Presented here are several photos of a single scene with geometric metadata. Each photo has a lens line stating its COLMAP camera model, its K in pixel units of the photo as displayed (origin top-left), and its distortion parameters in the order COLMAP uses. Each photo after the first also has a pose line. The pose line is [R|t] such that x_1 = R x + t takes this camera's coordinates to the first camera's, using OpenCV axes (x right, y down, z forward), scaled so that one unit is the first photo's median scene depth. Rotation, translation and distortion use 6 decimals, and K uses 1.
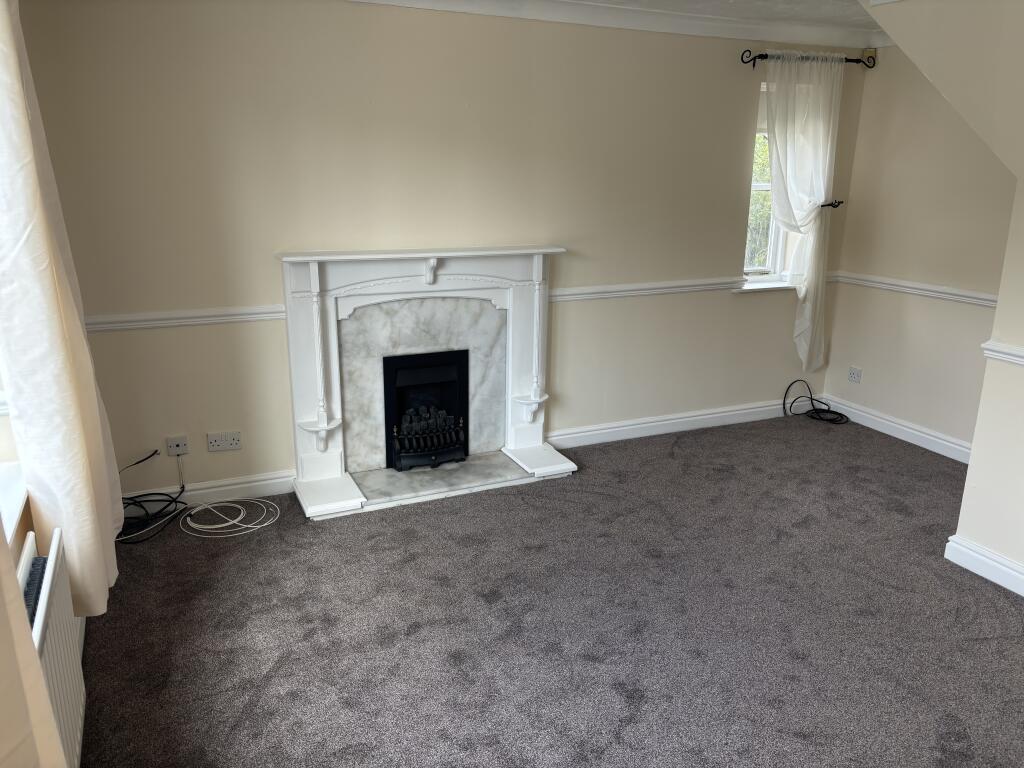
lens RADIAL K [[781.4, 0, 512.0], [0, 781.4, 384.0], [0, 0, 1]] dist [0.182837, -0.228996]
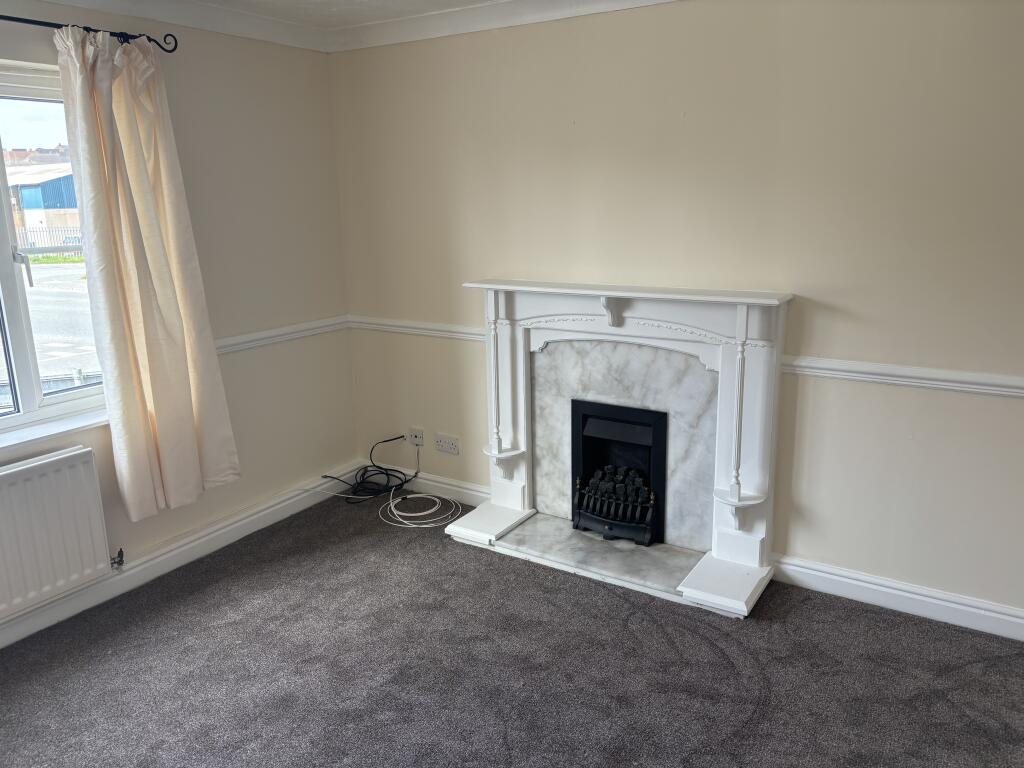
lens RADIAL K [[781.4, 0, 512.0], [0, 781.4, 384.0], [0, 0, 1]] dist [0.182837, -0.228996]
pose [[0.533642, 0.180026, -0.826327, 0.541369], [-0.204101, 0.975614, 0.080741, -0.109558], [0.820713, 0.125568, 0.557372, 0.429102]]
